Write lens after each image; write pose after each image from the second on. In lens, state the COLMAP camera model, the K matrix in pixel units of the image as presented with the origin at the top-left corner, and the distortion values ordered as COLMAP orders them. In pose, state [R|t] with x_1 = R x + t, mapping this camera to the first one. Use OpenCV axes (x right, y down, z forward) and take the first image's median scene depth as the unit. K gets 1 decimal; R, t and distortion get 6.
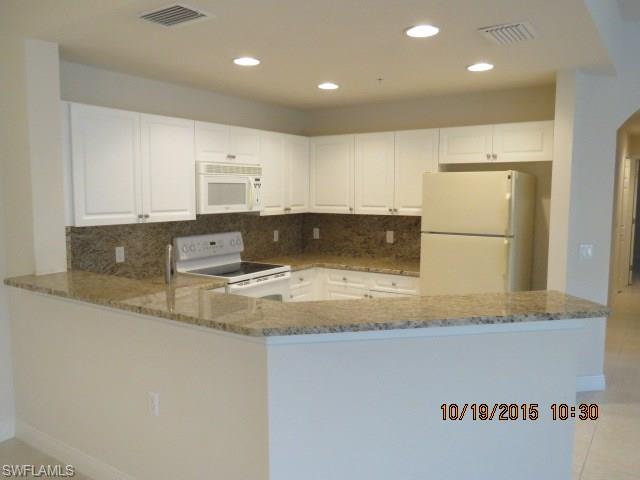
lens RADIAL K [[529.4, 0, 325.4], [0, 529.4, 242.4], [0, 0, 1]] dist [0.011710, 0.008355]
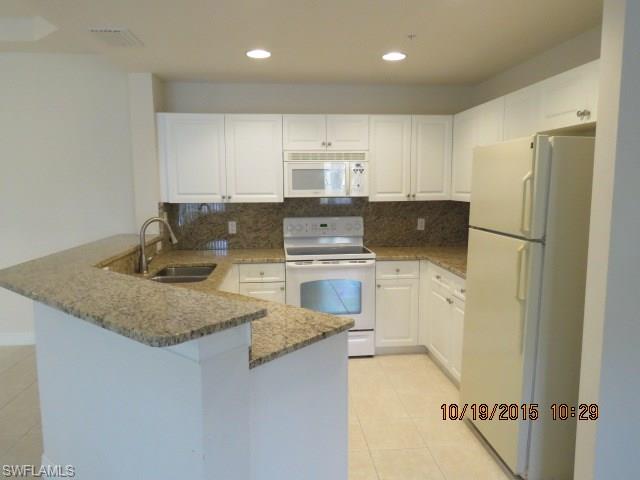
lens RADIAL K [[479.8, 0, 322.7], [0, 479.8, 239.3], [0, 0, 1]] dist [0.023680, -0.001936]
pose [[0.623339, 0.084690, -0.777352, 0.595286], [-0.070098, 0.996167, 0.052320, -0.022762], [0.778803, 0.021878, 0.626886, 0.407638]]
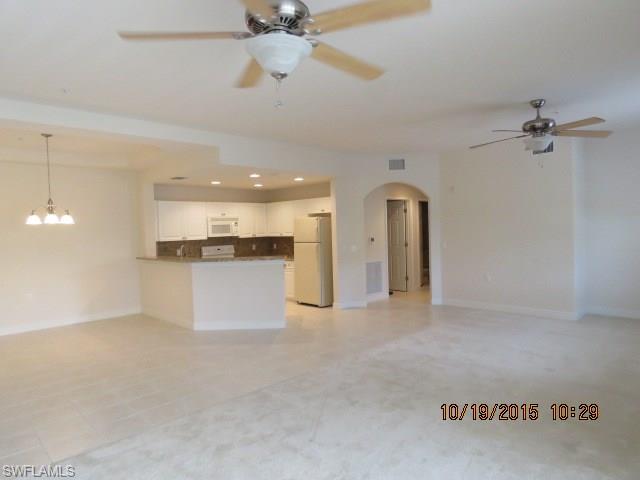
lens RADIAL K [[403.4, 0, 313.3], [0, 403.4, 241.8], [0, 0, 1]] dist [-0.004853, 0.002040]
pose [[0.976274, -0.019496, -0.215657, 0.666932], [0.006925, 0.998240, -0.058894, 0.086442], [0.216426, 0.056003, 0.974691, -0.788490]]
